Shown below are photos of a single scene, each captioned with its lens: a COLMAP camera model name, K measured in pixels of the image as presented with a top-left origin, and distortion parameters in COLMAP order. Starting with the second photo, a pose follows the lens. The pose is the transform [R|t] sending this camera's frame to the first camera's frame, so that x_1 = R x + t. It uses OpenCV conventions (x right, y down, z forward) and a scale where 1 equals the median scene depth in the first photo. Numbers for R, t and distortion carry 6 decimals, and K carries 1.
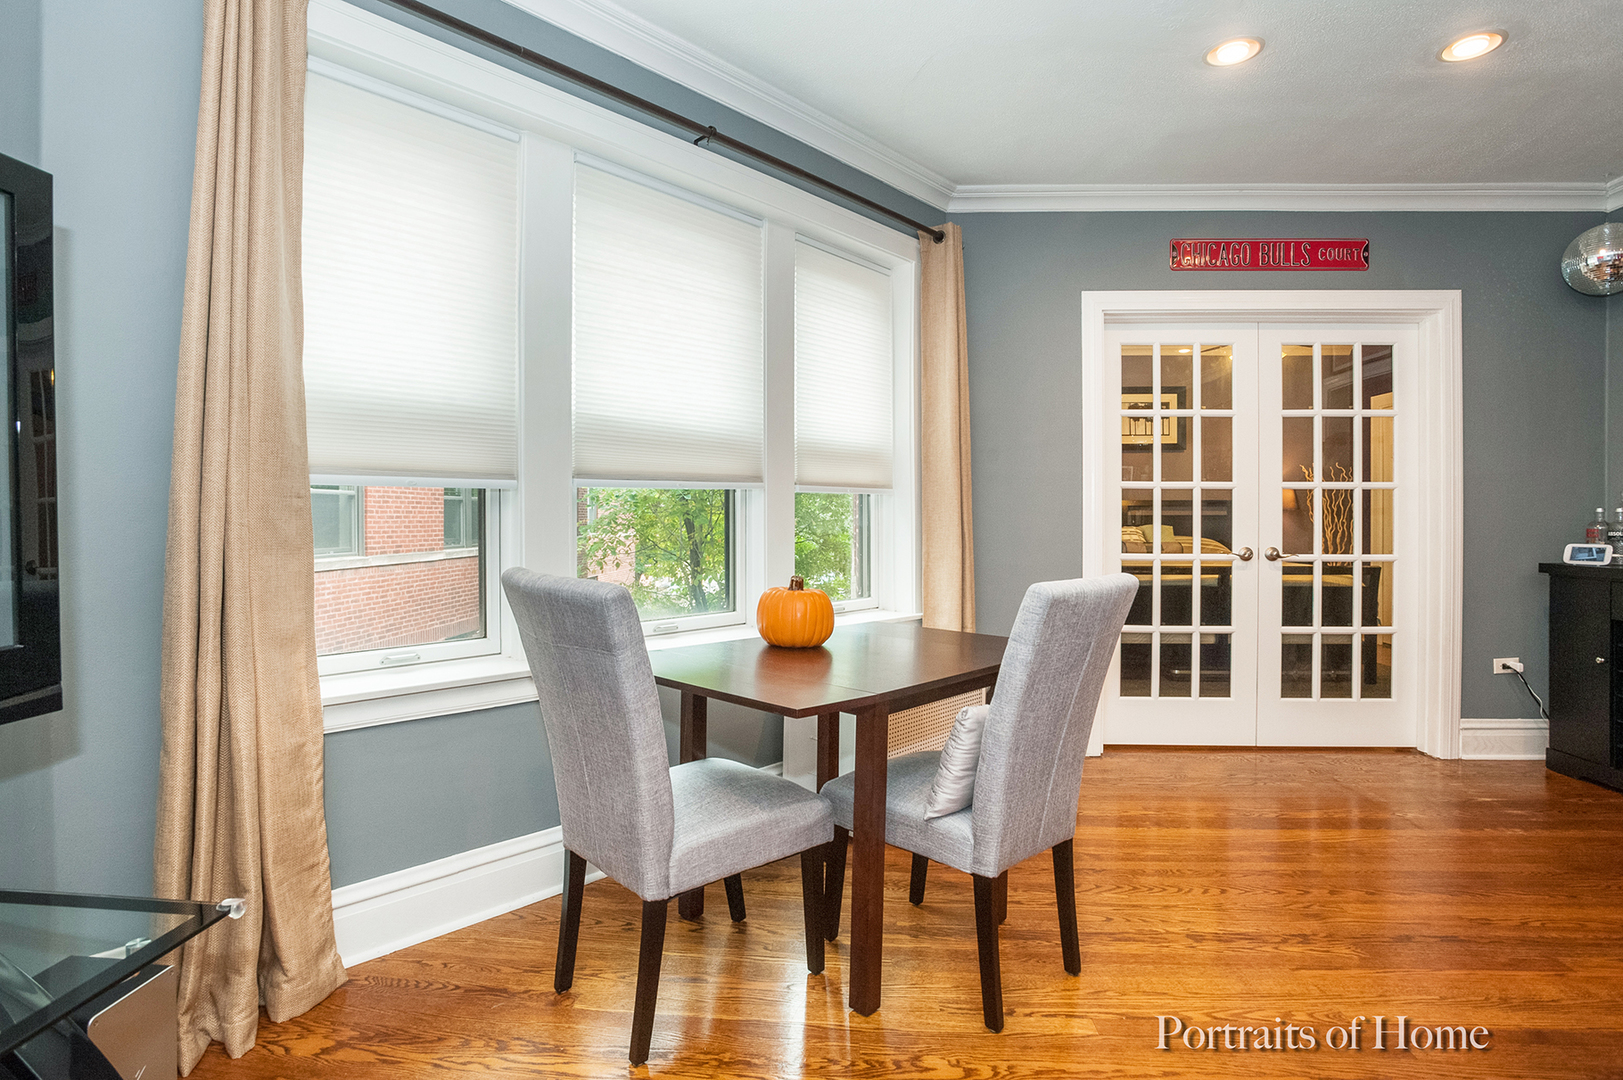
lens RADIAL K [[771.7, 0, 827.7], [0, 771.7, 522.3], [0, 0, 1]] dist [-0.029964, 0.001348]
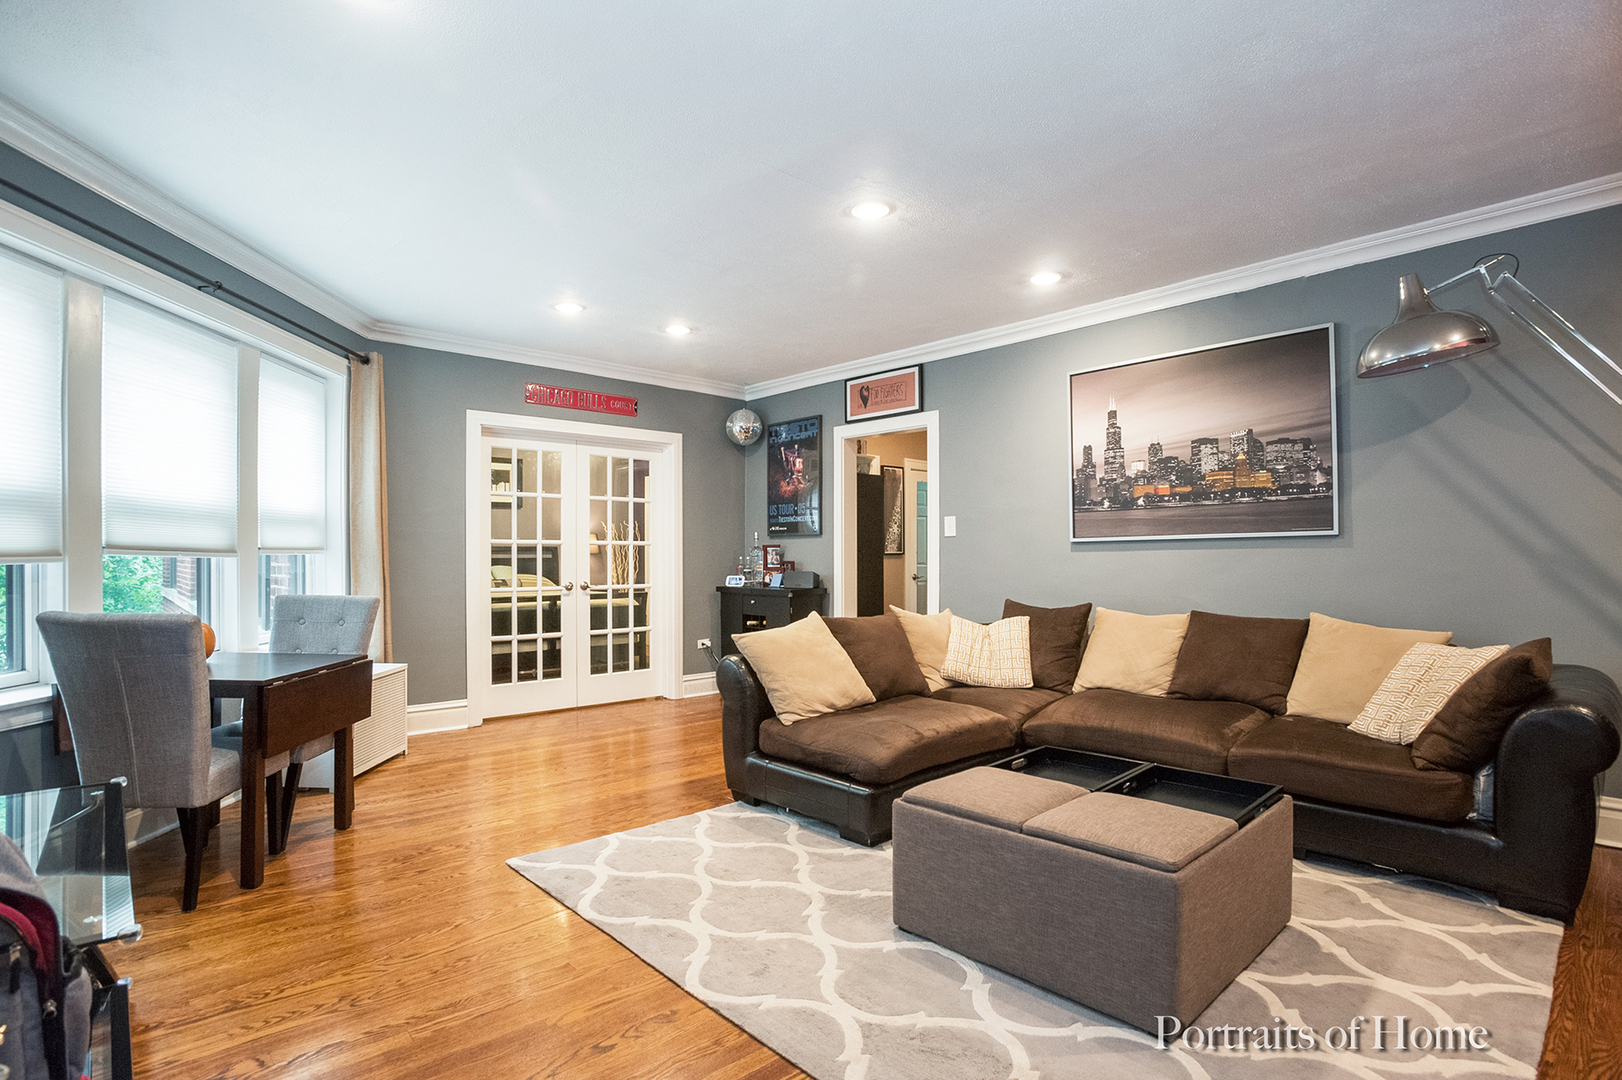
lens RADIAL K [[864.3, 0, 818.6], [0, 864.3, 542.4], [0, 0, 1]] dist [0.002627, 0.000153]
pose [[0.695171, 0.006697, 0.718813, -0.385155], [0.009000, 0.999797, -0.018020, -0.012855], [-0.718788, 0.018996, 0.694970, -0.621279]]
